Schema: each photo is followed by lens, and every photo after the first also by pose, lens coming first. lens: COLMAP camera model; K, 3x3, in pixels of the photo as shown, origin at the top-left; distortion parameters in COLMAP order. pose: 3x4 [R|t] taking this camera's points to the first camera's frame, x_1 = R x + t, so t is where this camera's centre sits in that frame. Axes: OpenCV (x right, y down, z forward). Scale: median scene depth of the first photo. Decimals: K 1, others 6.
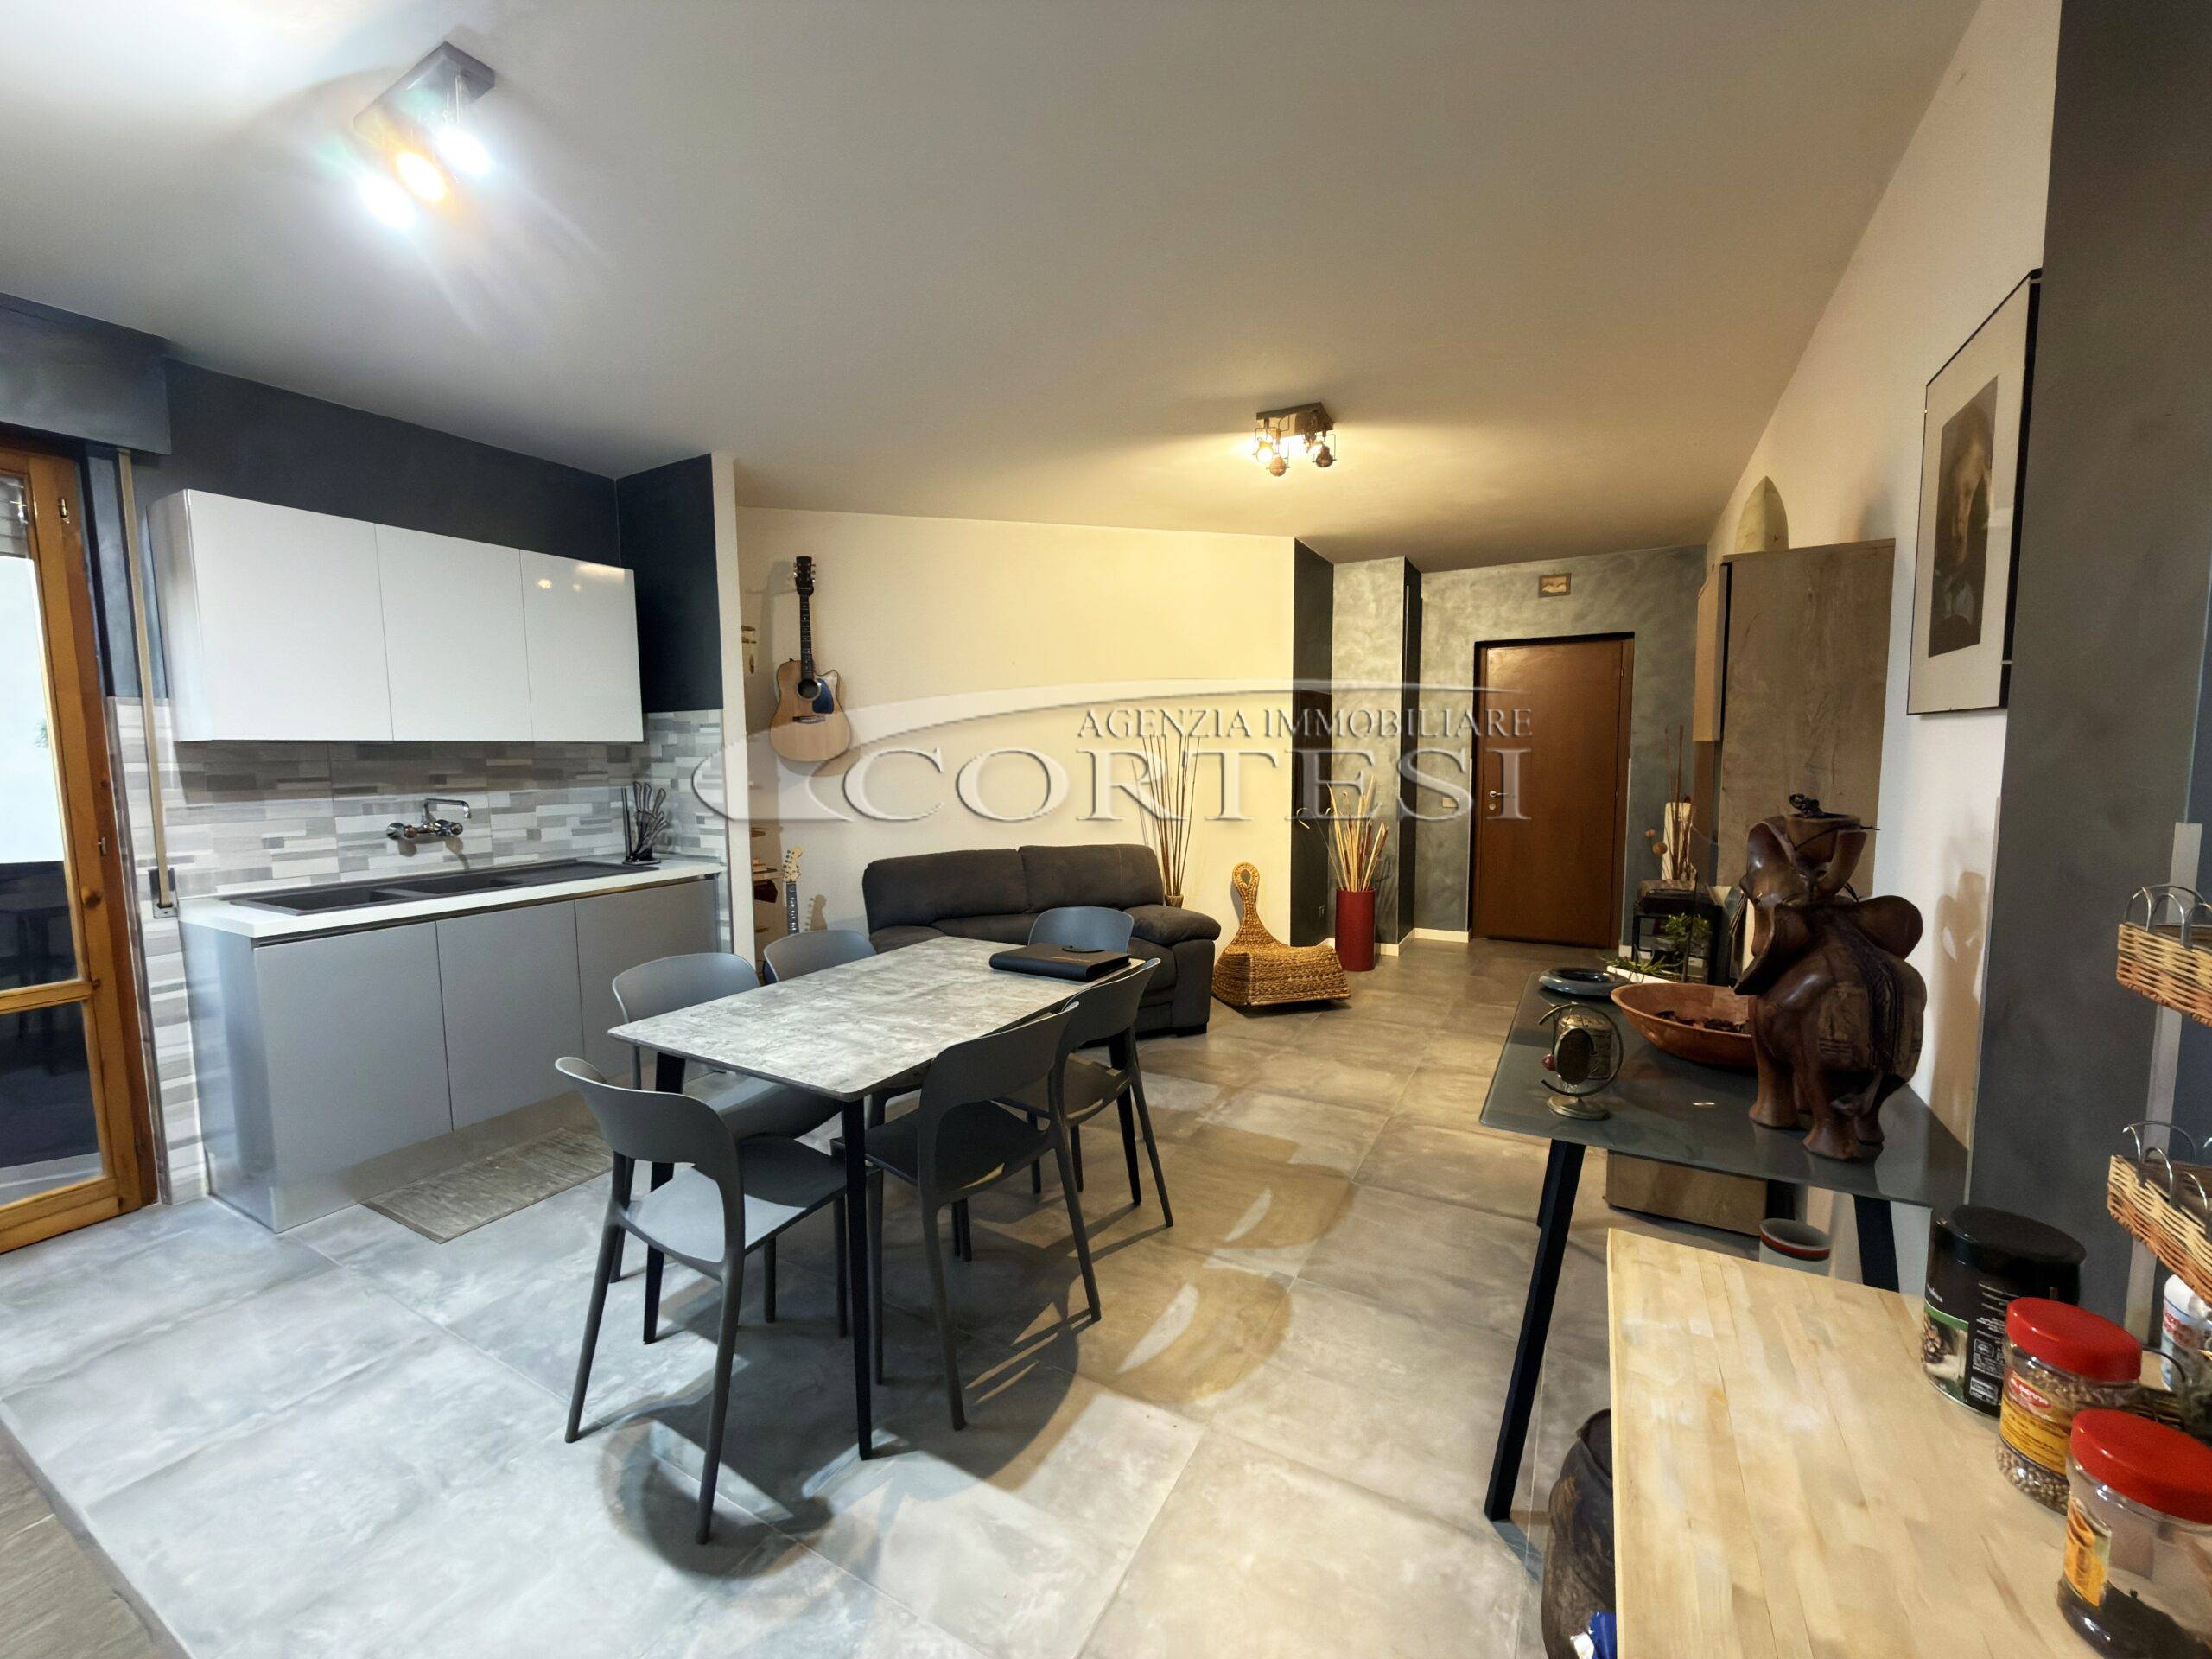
lens RADIAL K [[890.1, 0, 1111.0], [0, 890.1, 828.0], [0, 0, 1]] dist [-0.001223, -0.000583]
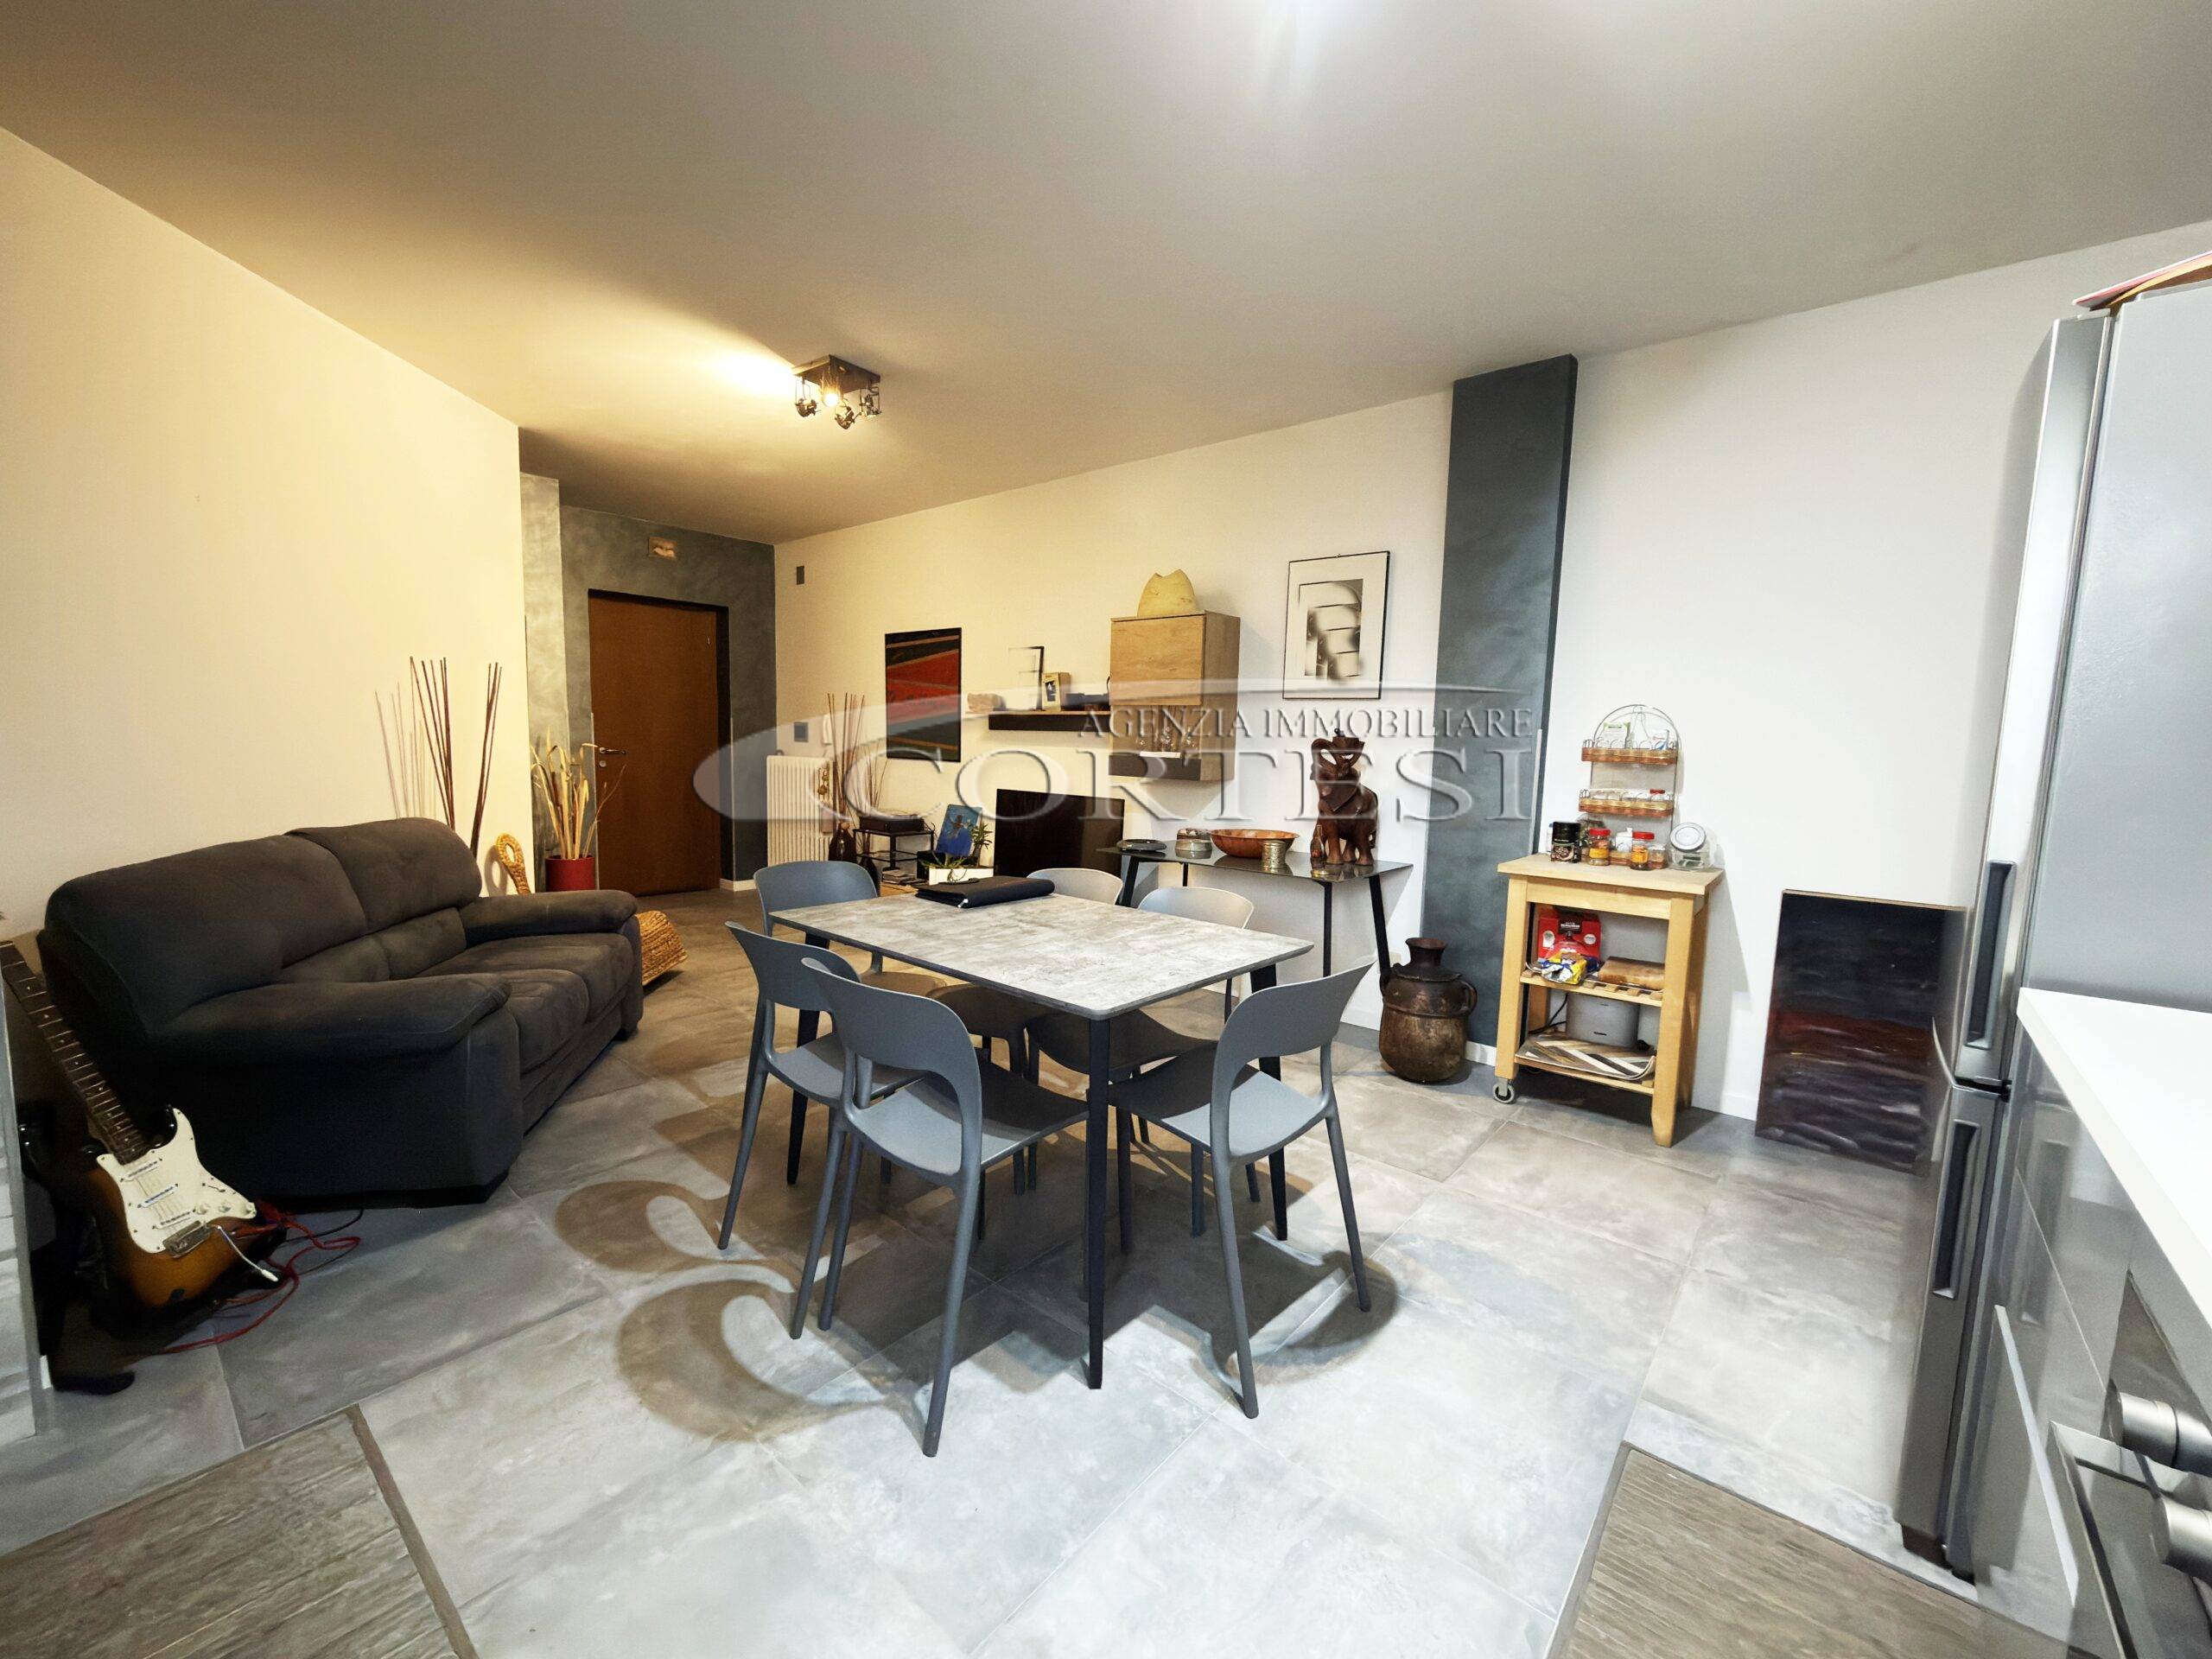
lens RADIAL K [[890.1, 0, 1126.2], [0, 890.1, 826.6], [0, 0, 1]] dist [-0.001223, -0.000583]
pose [[0.184791, -0.083867, 0.979193, -1.032103], [0.055546, 0.995651, 0.074794, 0.009463], [-0.981207, 0.040569, 0.188646, 0.652165]]
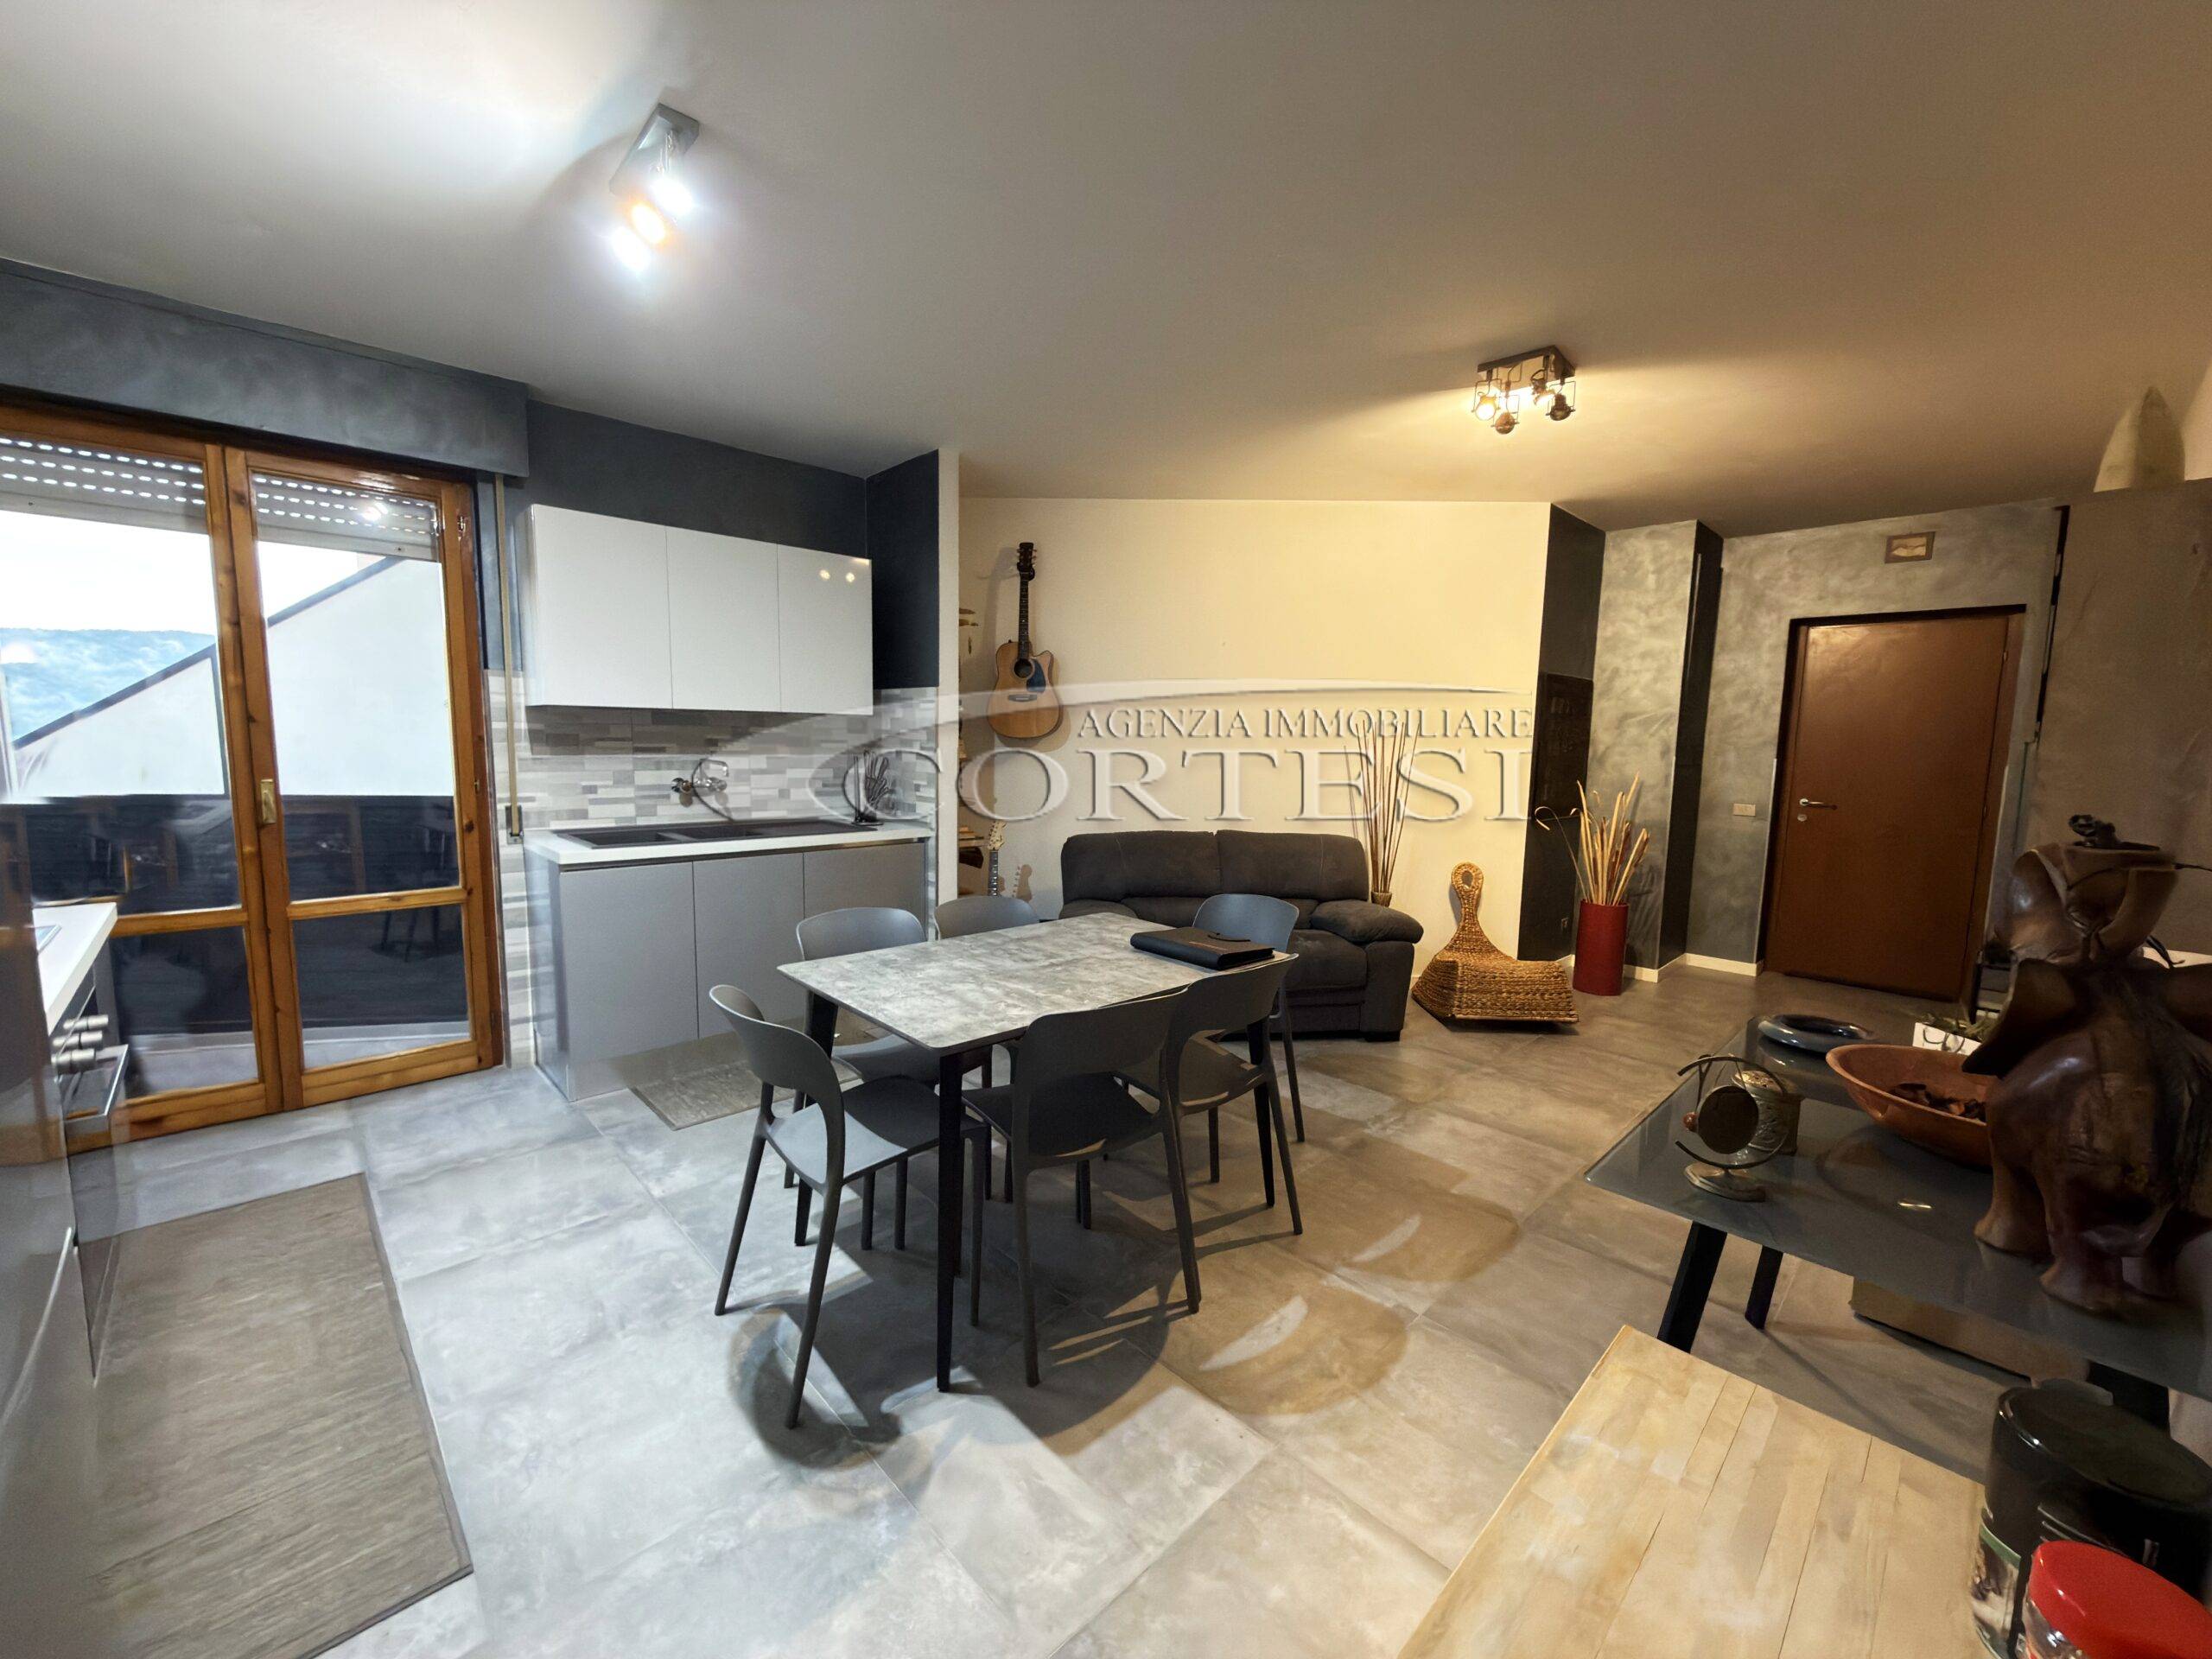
lens RADIAL K [[890.1, 0, 1107.5], [0, 890.1, 830.3], [0, 0, 1]] dist [-0.001223, -0.000583]
pose [[0.954386, 0.060374, -0.292409, 0.124729], [-0.054437, 0.998113, 0.028405, -0.001249], [0.293572, -0.011191, 0.955871, 0.032026]]
